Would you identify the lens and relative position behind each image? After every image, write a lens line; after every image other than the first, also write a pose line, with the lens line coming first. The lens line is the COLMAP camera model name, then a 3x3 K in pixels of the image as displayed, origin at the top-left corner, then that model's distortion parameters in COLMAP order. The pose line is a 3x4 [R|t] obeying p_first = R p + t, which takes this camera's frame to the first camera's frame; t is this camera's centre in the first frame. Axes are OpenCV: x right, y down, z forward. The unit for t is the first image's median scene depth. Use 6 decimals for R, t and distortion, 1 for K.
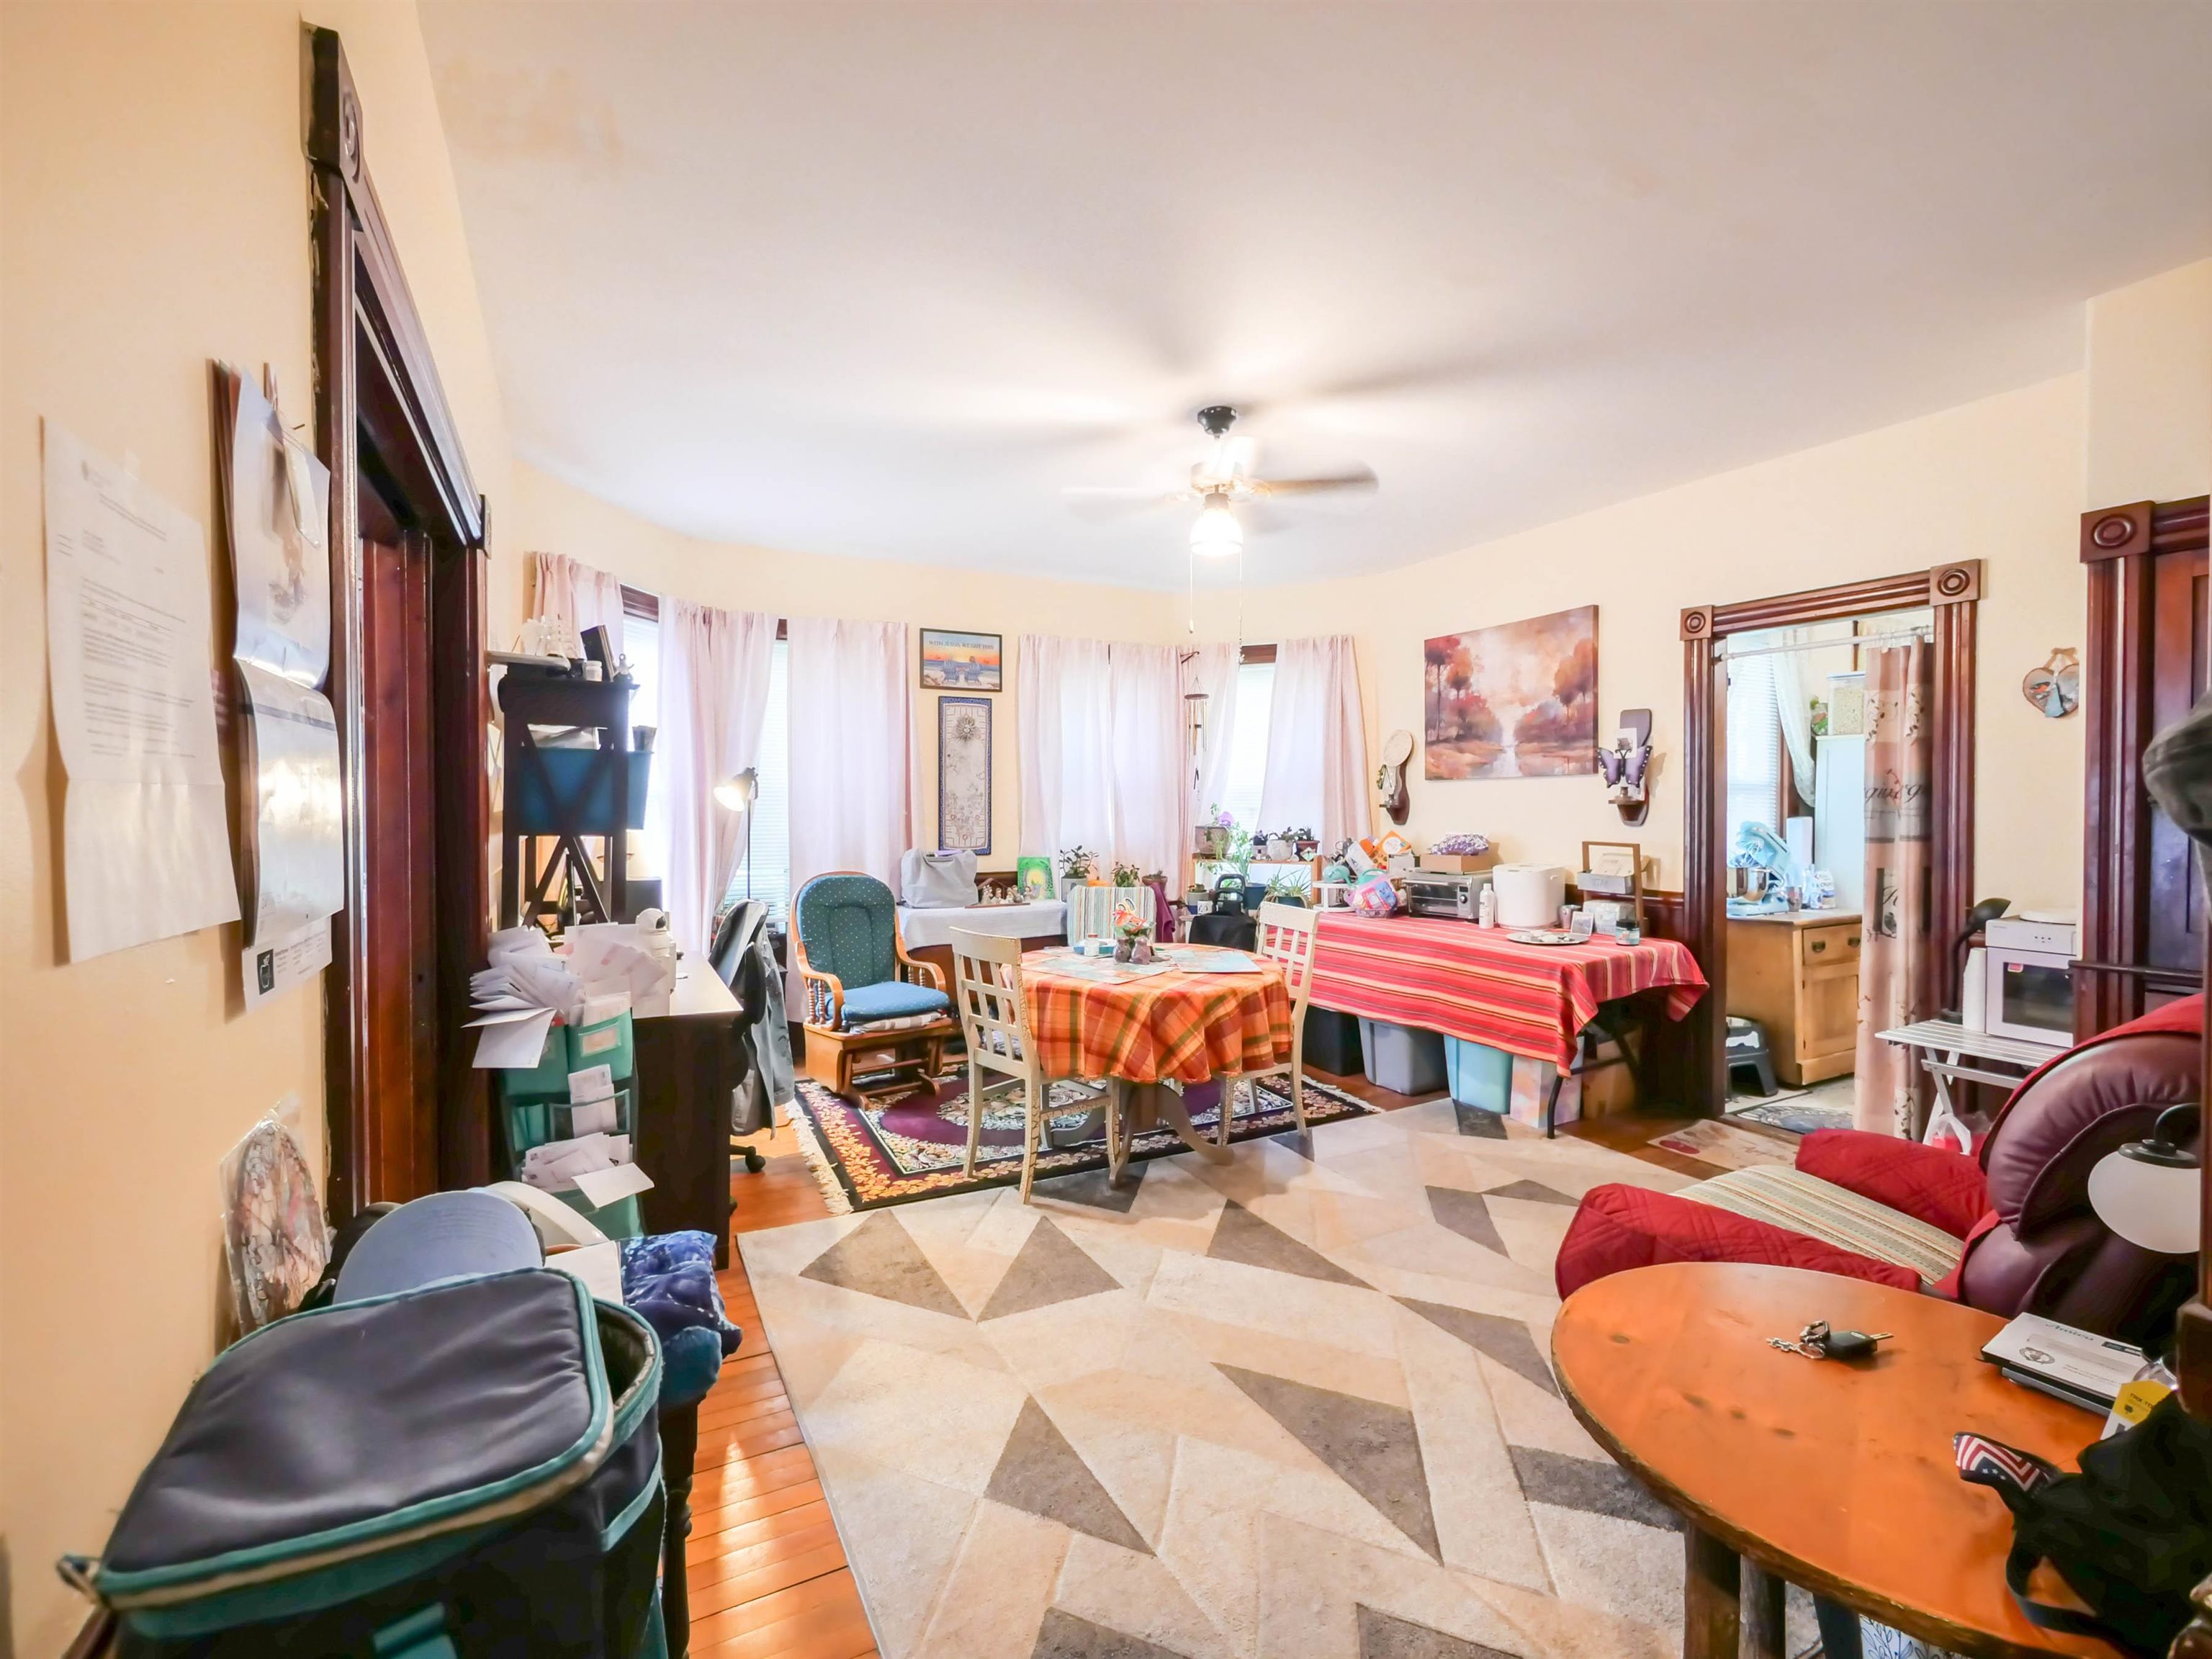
lens RADIAL K [[992.7, 0, 1098.0], [0, 992.7, 831.7], [0, 0, 1]] dist [-0.004913, -0.000172]
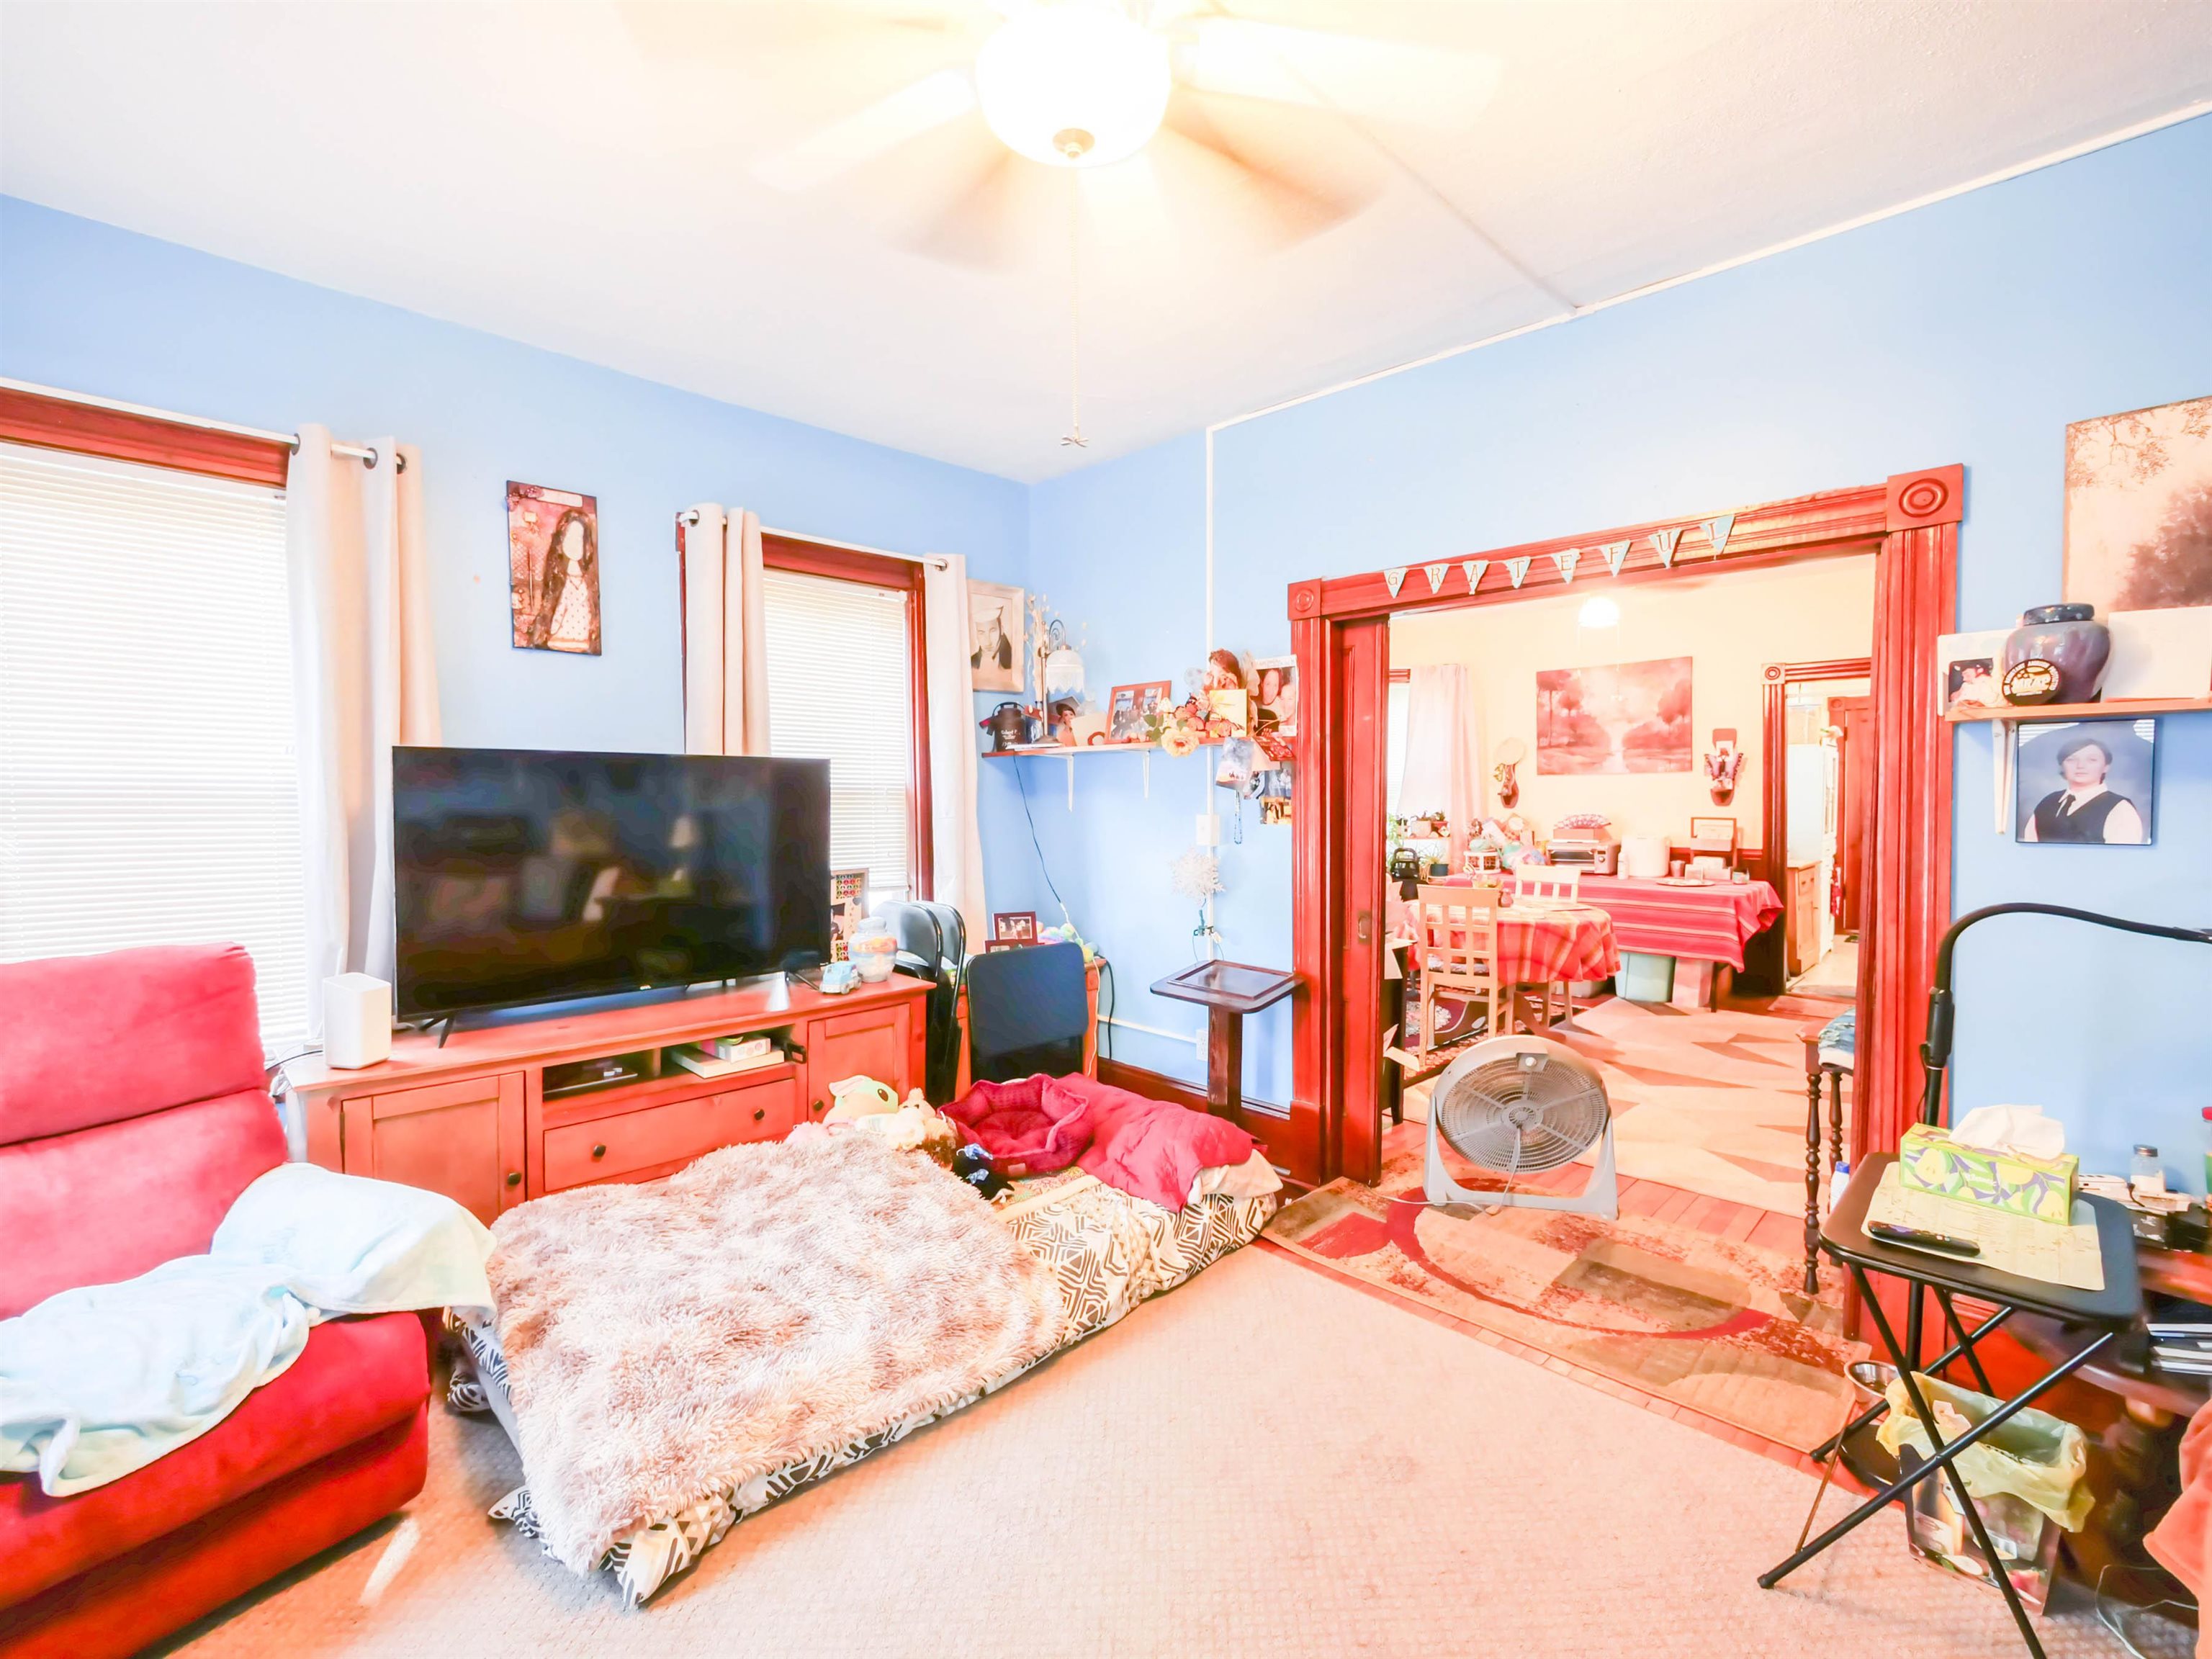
lens RADIAL K [[992.7, 0, 1098.0], [0, 992.7, 831.7], [0, 0, 1]] dist [-0.004913, -0.000172]
pose [[0.954099, -0.018951, 0.298892, -0.758789], [0.015371, 0.999779, 0.014325, -0.003068], [-0.299098, -0.009074, 0.954179, -0.137432]]
